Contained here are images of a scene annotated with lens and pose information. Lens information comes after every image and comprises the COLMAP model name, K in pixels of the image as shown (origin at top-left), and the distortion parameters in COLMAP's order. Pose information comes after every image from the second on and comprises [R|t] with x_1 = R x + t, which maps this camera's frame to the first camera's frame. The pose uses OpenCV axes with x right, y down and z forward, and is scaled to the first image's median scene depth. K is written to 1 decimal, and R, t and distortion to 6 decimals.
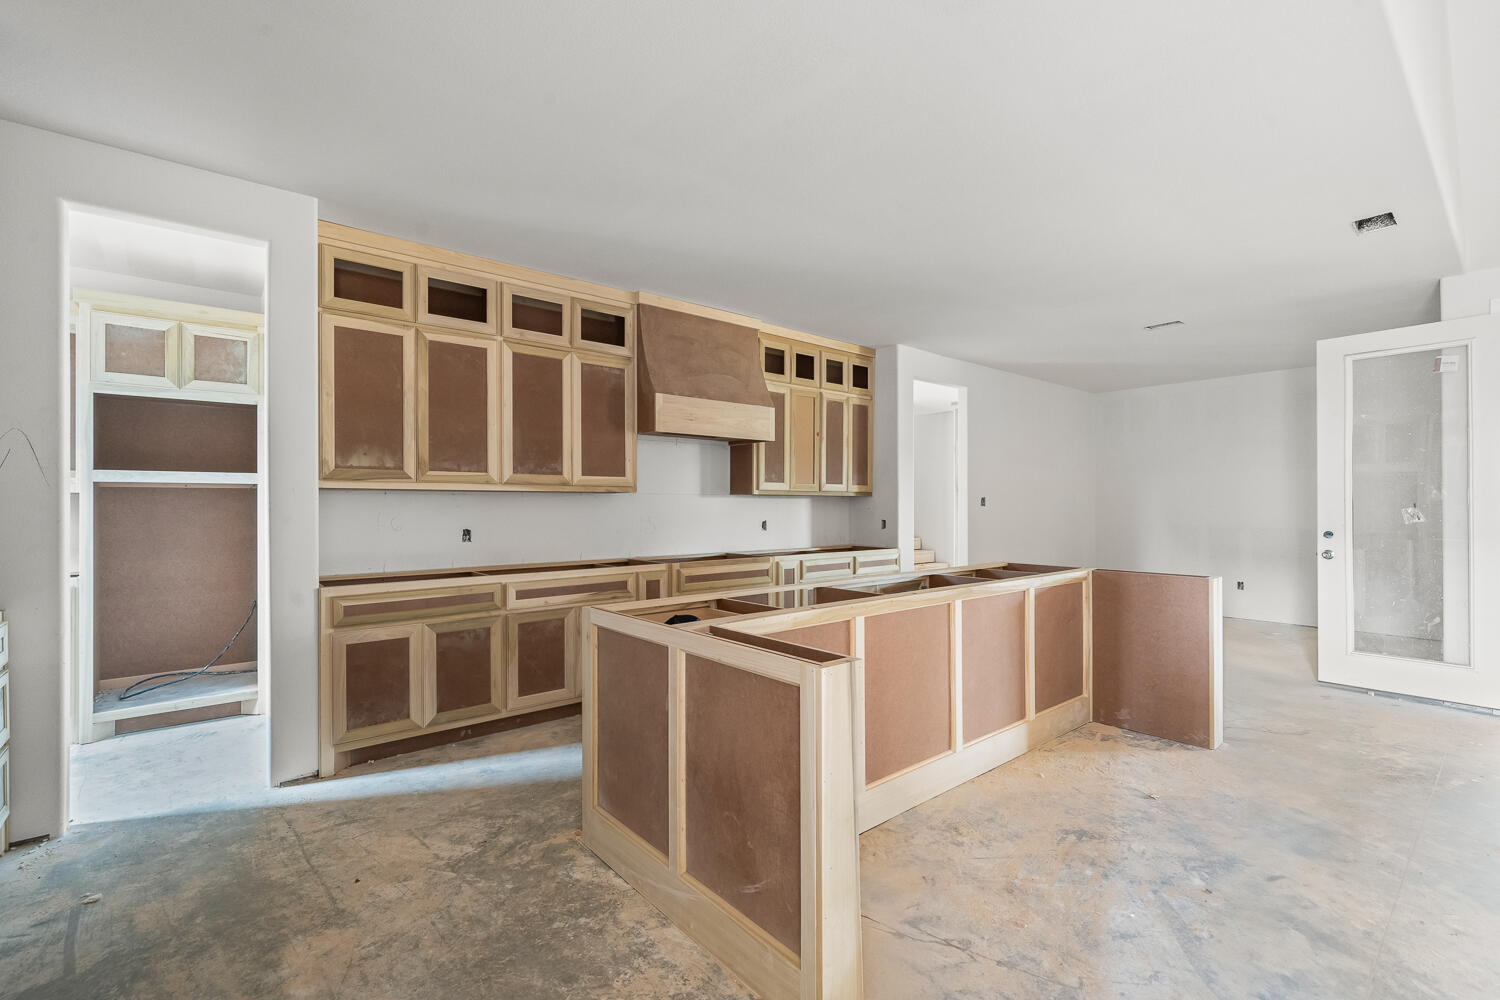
lens RADIAL K [[649.2, 0, 735.1], [0, 649.2, 504.3], [0, 0, 1]] dist [0.001366, 0.000590]
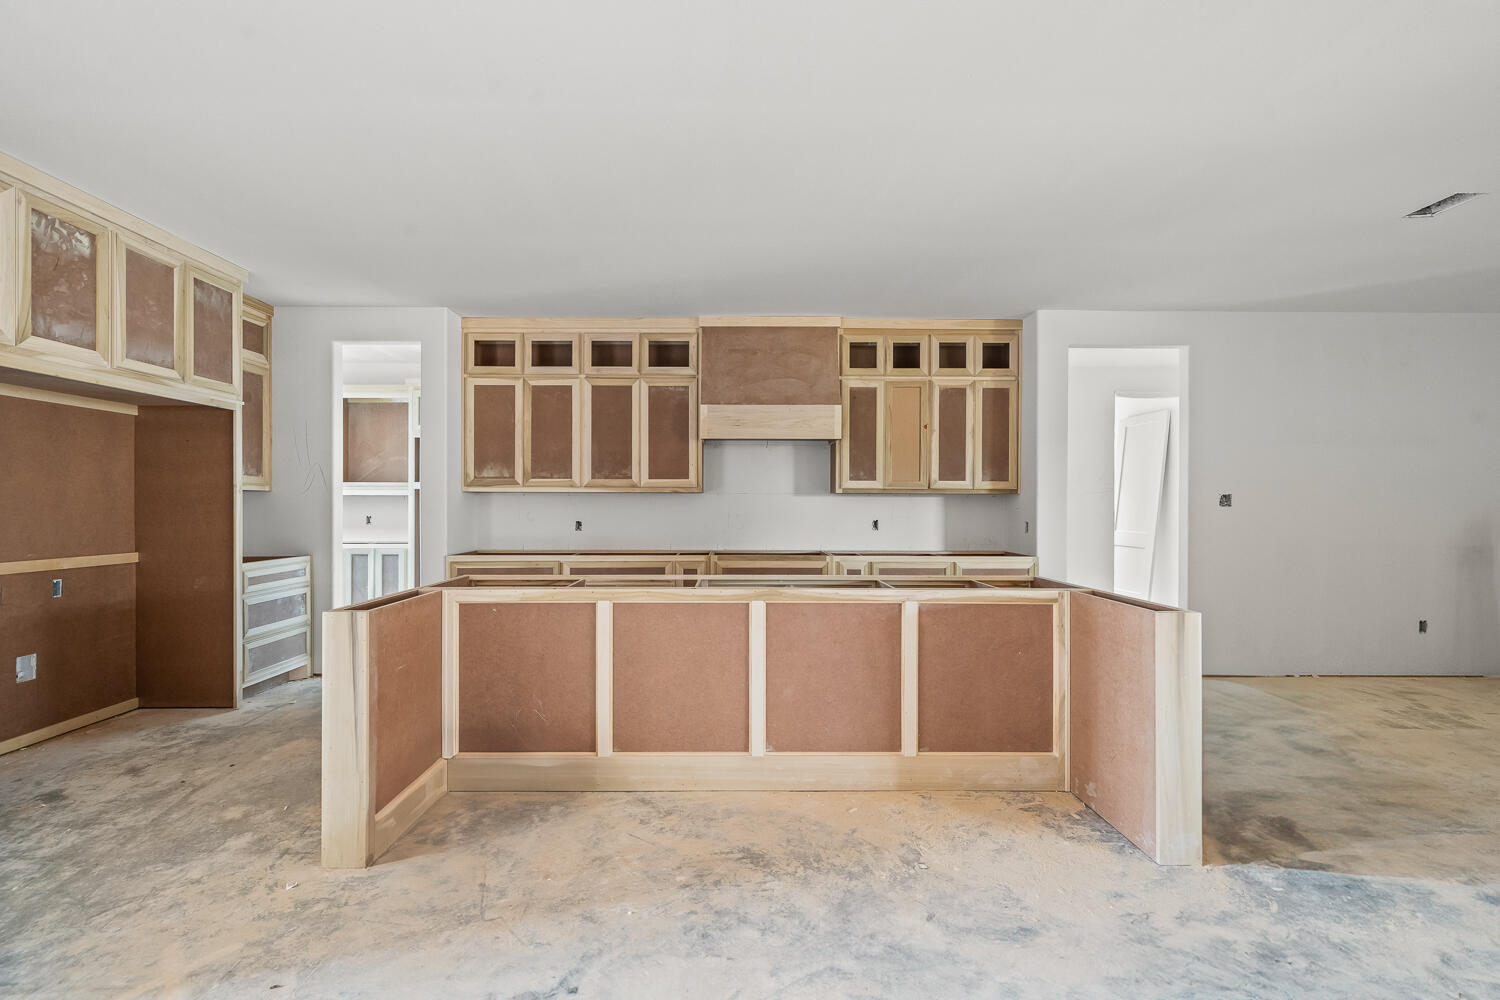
lens RADIAL K [[649.2, 0, 735.5], [0, 649.2, 506.3], [0, 0, 1]] dist [0.001366, 0.000590]
pose [[0.780202, 0.004377, -0.625512, 0.657775], [-0.002116, 0.999988, 0.004359, 0.001117], [0.625524, -0.002077, 0.780202, 0.156664]]
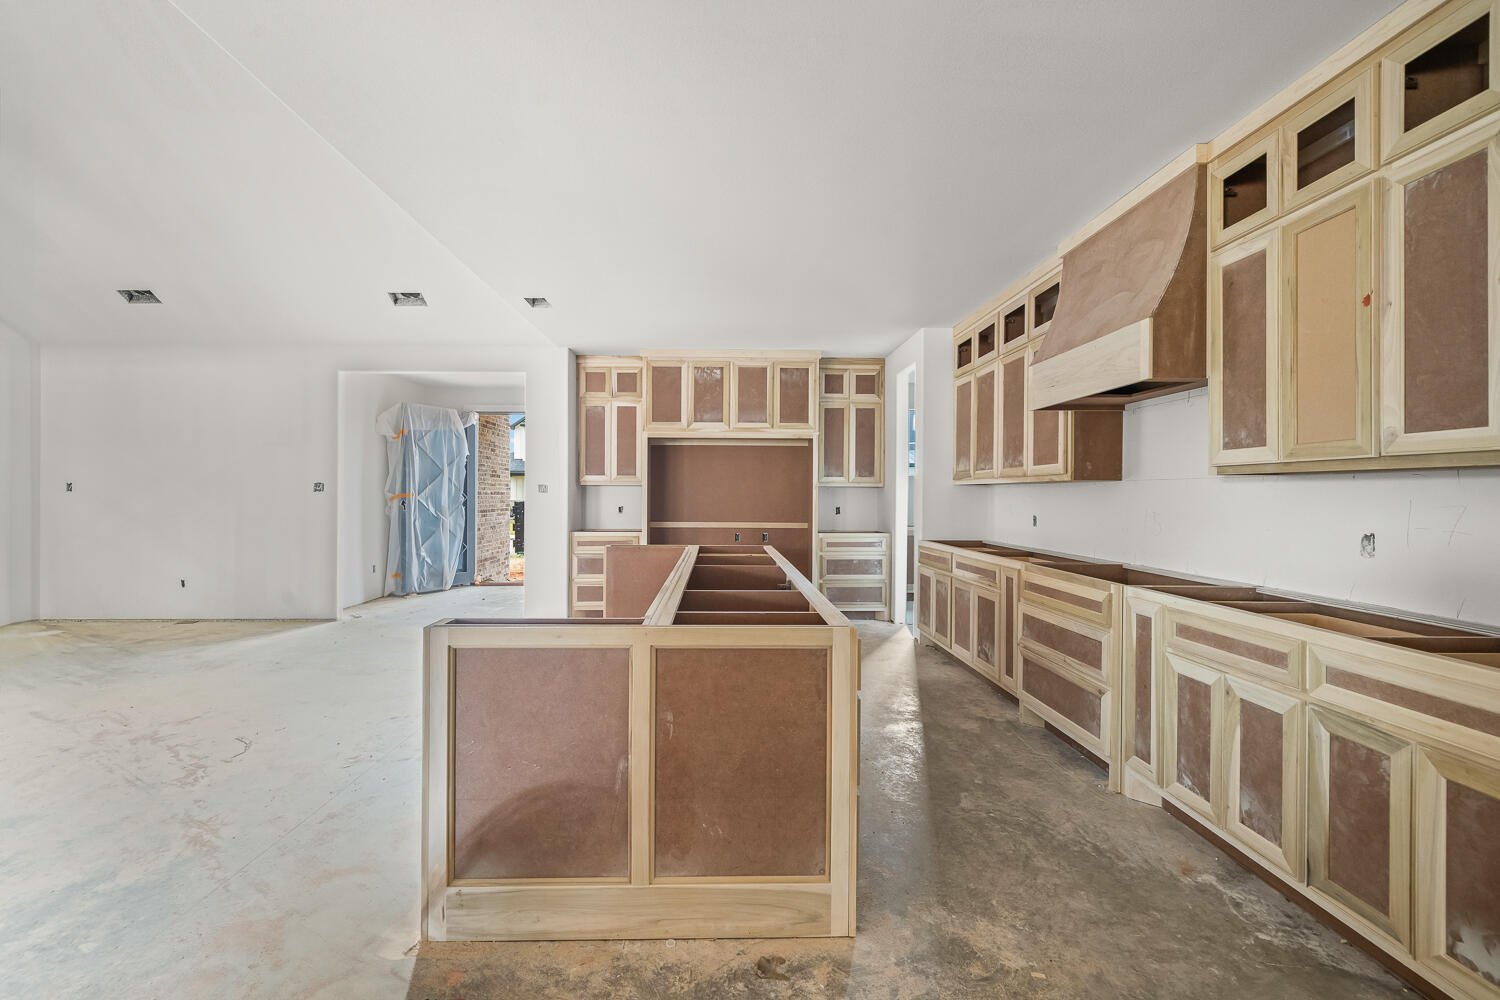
lens RADIAL K [[649.2, 0, 749.9], [0, 649.2, 495.3], [0, 0, 1]] dist [0.001366, 0.000590]
pose [[-0.592817, 0.001739, -0.805335, 0.832350], [0.000737, 0.999998, 0.001617, -0.000453], [0.805337, 0.000365, -0.592817, 1.254109]]
